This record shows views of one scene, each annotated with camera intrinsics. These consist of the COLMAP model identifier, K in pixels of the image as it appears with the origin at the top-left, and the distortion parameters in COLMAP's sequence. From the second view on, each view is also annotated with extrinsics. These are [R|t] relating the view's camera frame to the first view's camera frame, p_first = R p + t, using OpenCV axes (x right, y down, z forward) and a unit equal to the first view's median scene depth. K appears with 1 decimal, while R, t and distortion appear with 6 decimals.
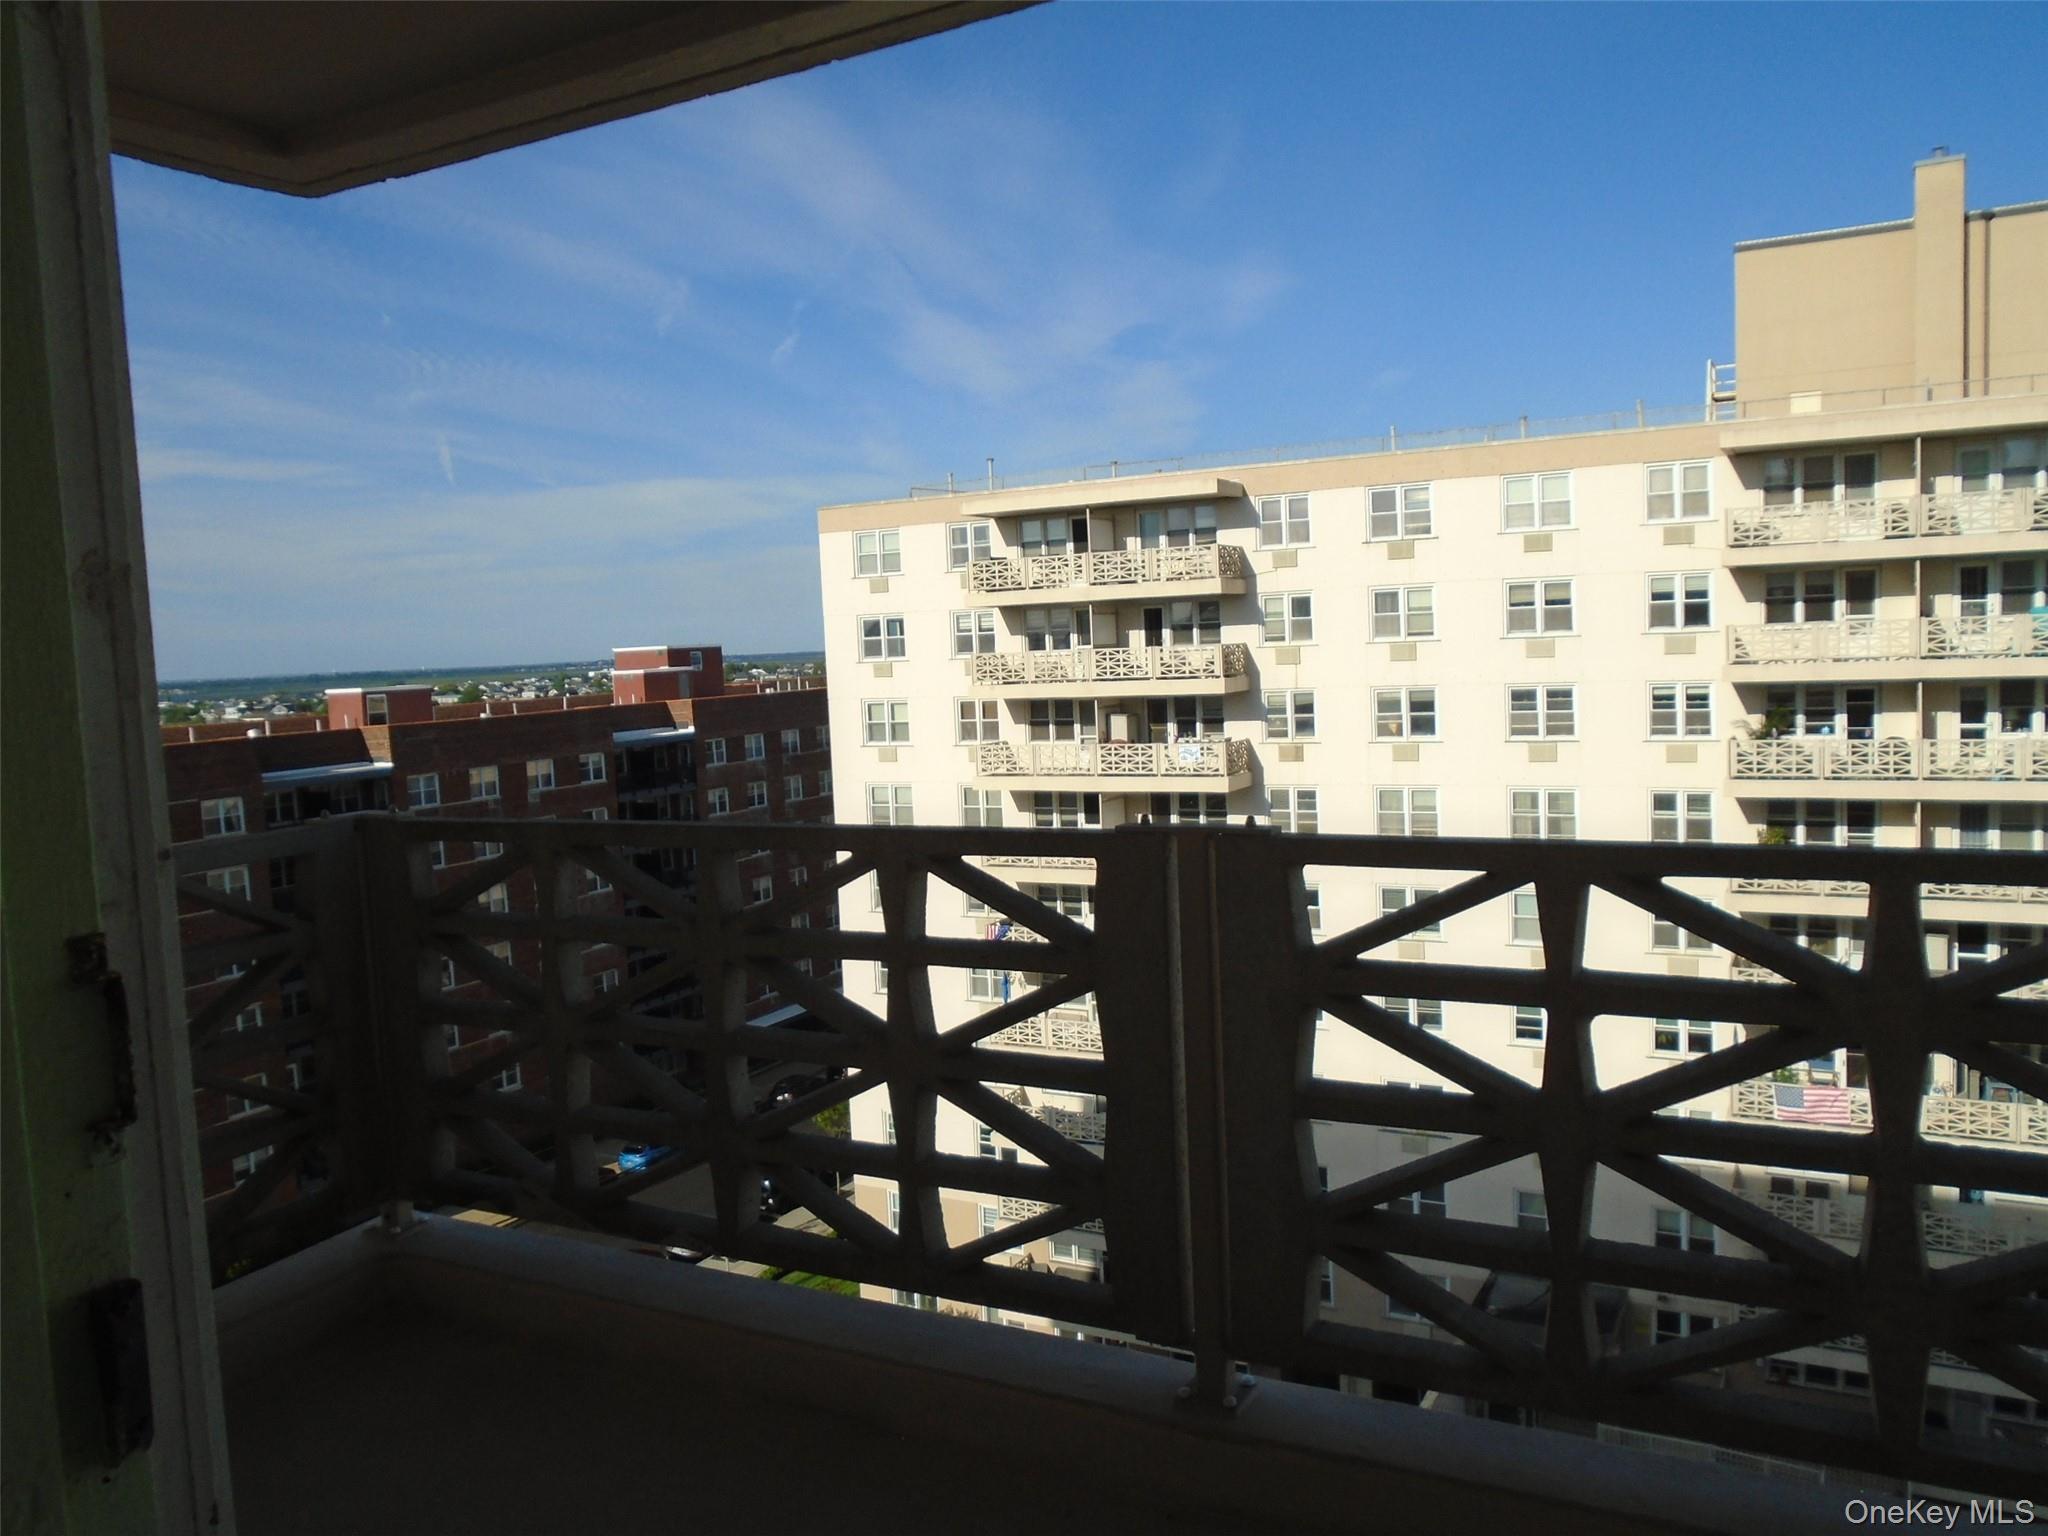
lens RADIAL K [[1517.4, 0, 1024.0], [0, 1517.4, 768.0], [0, 0, 1]] dist [-0.058063, 0.000130]
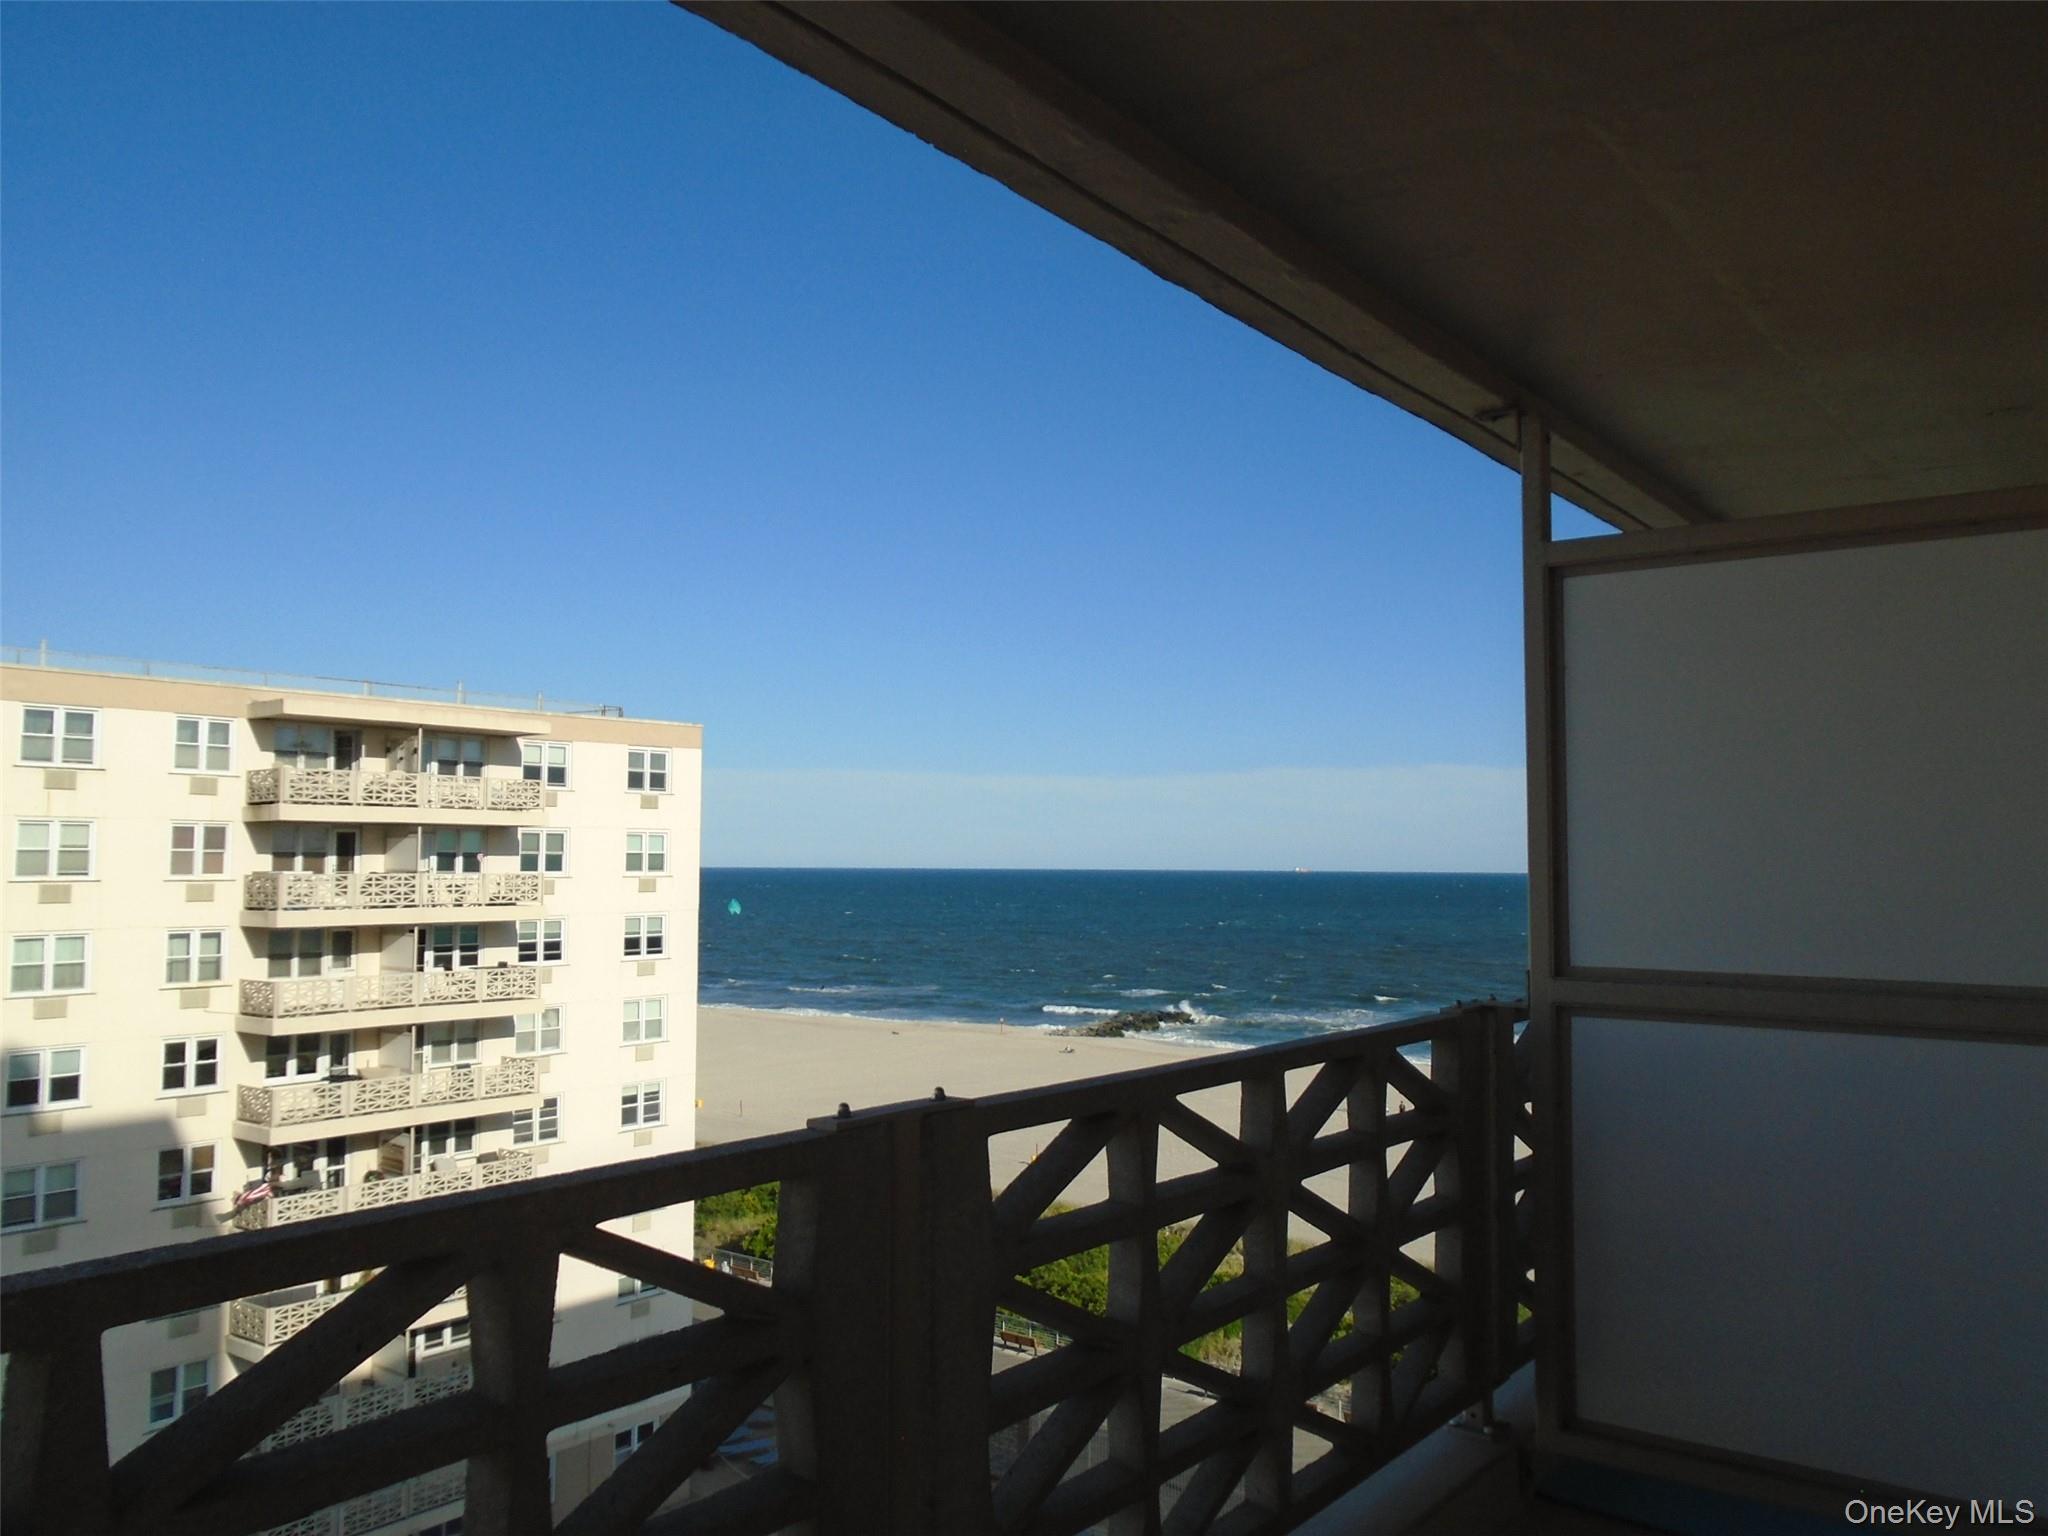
lens RADIAL K [[1537.4, 0, 1024.0], [0, 1537.4, 768.0], [0, 0, 1]] dist [-0.000507, 0.001636]
pose [[0.137077, 0.105026, 0.984977, -0.822348], [0.075058, 0.990403, -0.116050, -0.002721], [-0.987713, 0.089838, 0.127878, 0.465194]]
